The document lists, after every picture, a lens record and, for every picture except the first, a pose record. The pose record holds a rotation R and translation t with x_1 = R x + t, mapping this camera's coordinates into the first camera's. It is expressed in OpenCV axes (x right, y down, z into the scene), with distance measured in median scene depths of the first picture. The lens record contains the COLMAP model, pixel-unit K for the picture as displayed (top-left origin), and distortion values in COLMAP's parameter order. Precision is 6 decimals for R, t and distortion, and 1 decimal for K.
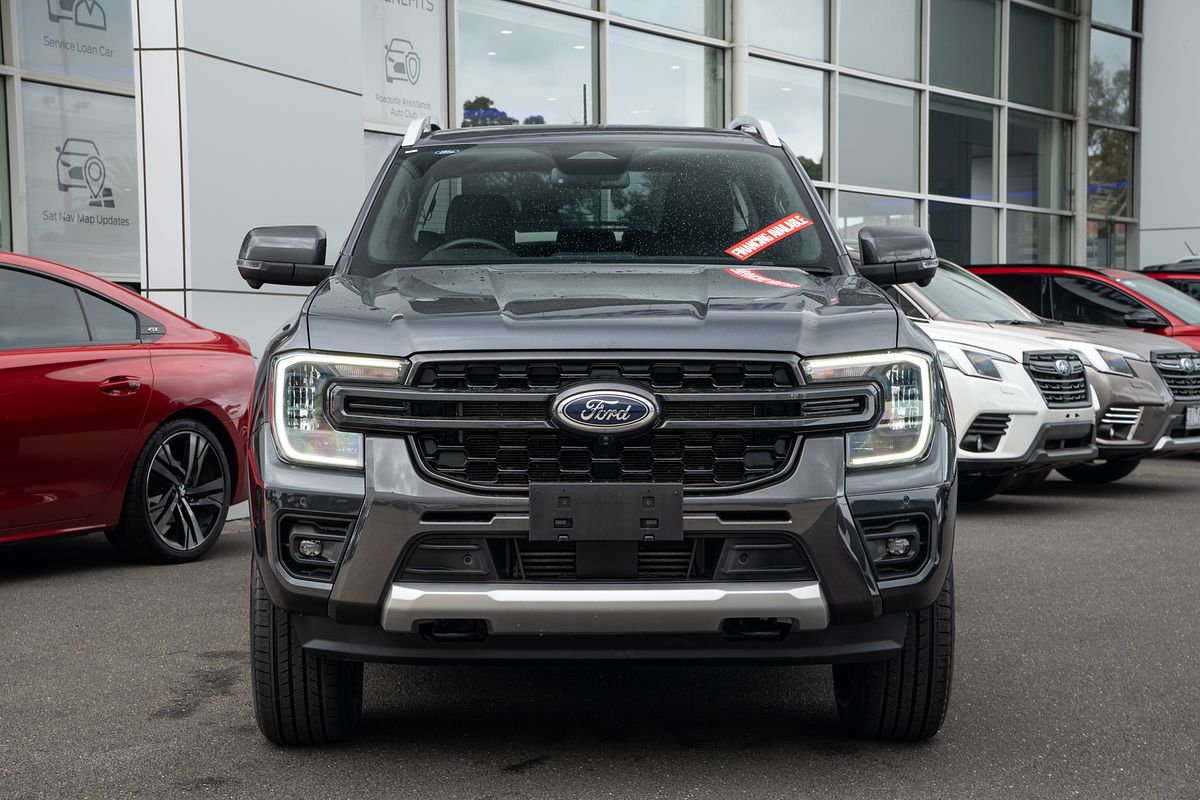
lens RADIAL K [[2539.2, 0, 597.9], [0, 2539.2, 401.1], [0, 0, 1]] dist [0.606553, 0.000000]
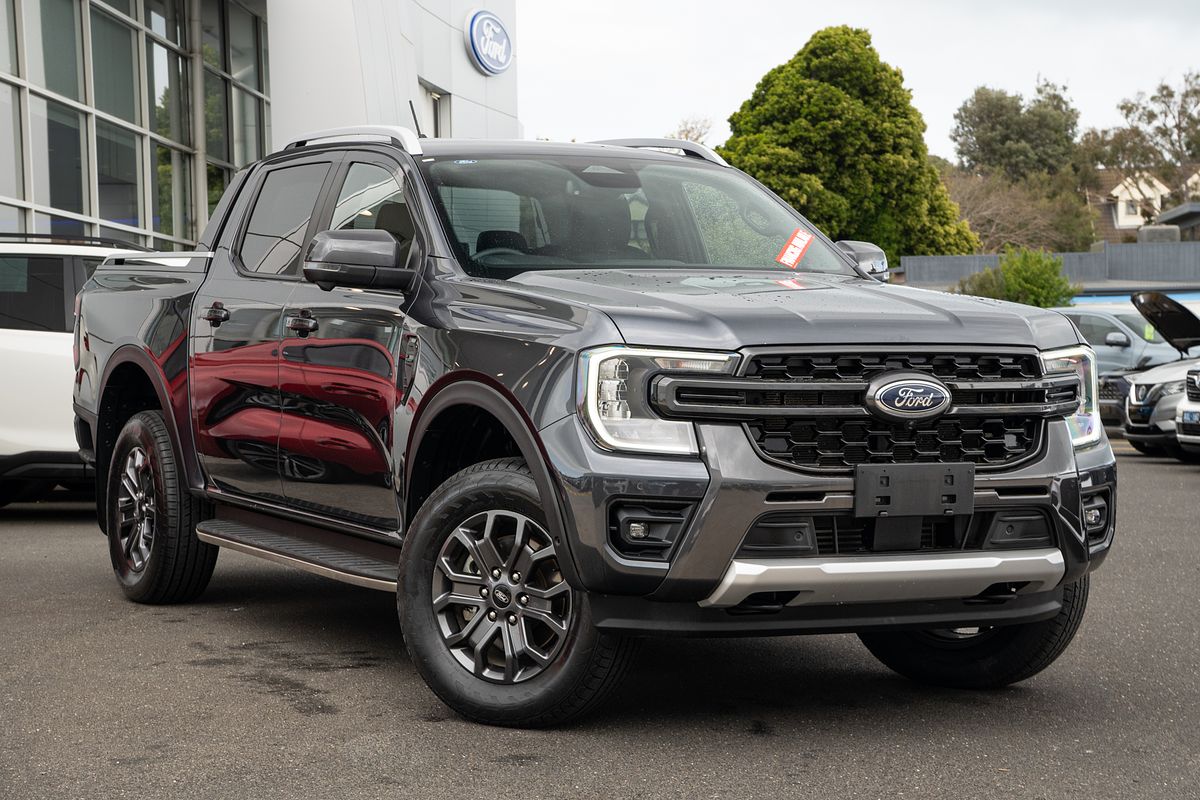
lens RADIAL K [[2539.2, 0, 602.7], [0, 2539.2, 396.4], [0, 0, 1]] dist [0.606553, 0.000000]
pose [[0.899697, -0.006724, 0.436462, -0.597089], [0.013415, 0.999835, -0.012249, 0.014668], [-0.436308, 0.016875, 0.899639, 0.055380]]
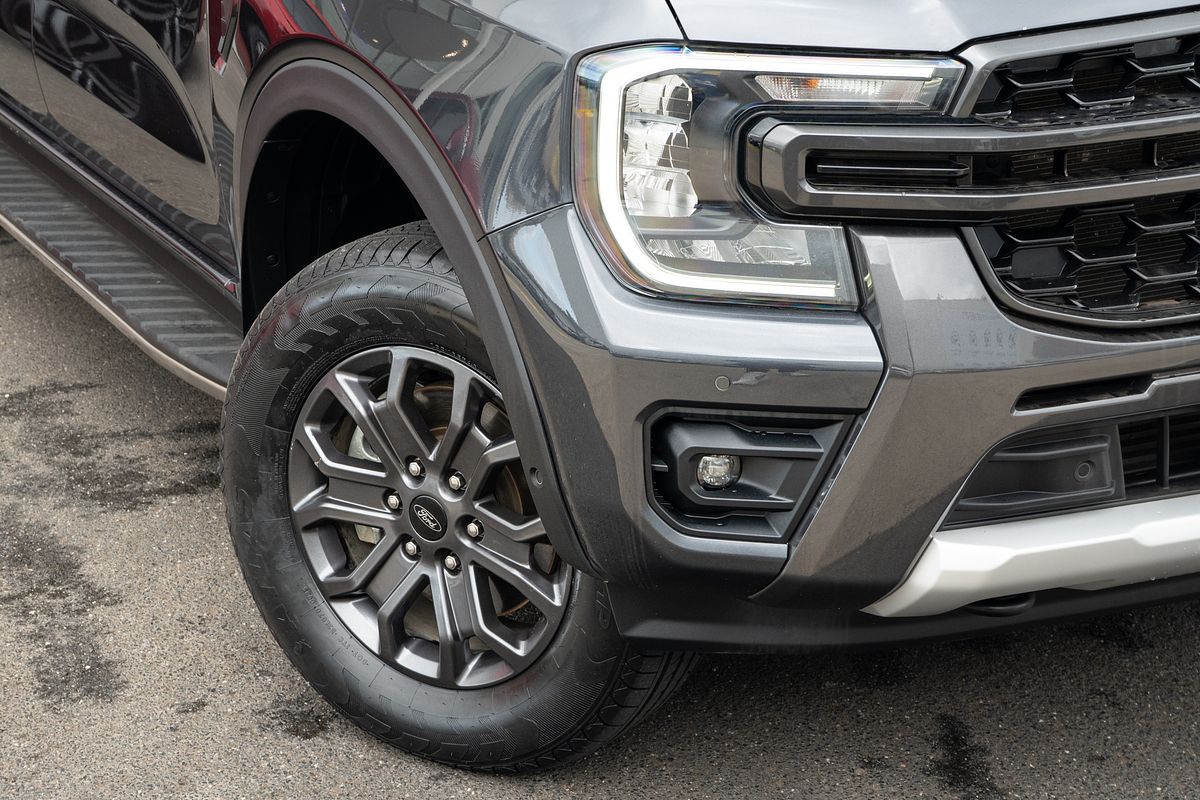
lens RADIAL K [[2539.2, 0, 593.1], [0, 2539.2, 401.9], [0, 0, 1]] dist [0.606553, 0.000000]
pose [[0.902933, -0.141484, 0.405825, -0.326886], [0.030992, 0.963236, 0.266863, -0.081971], [-0.428662, -0.228382, 0.874123, 0.614001]]
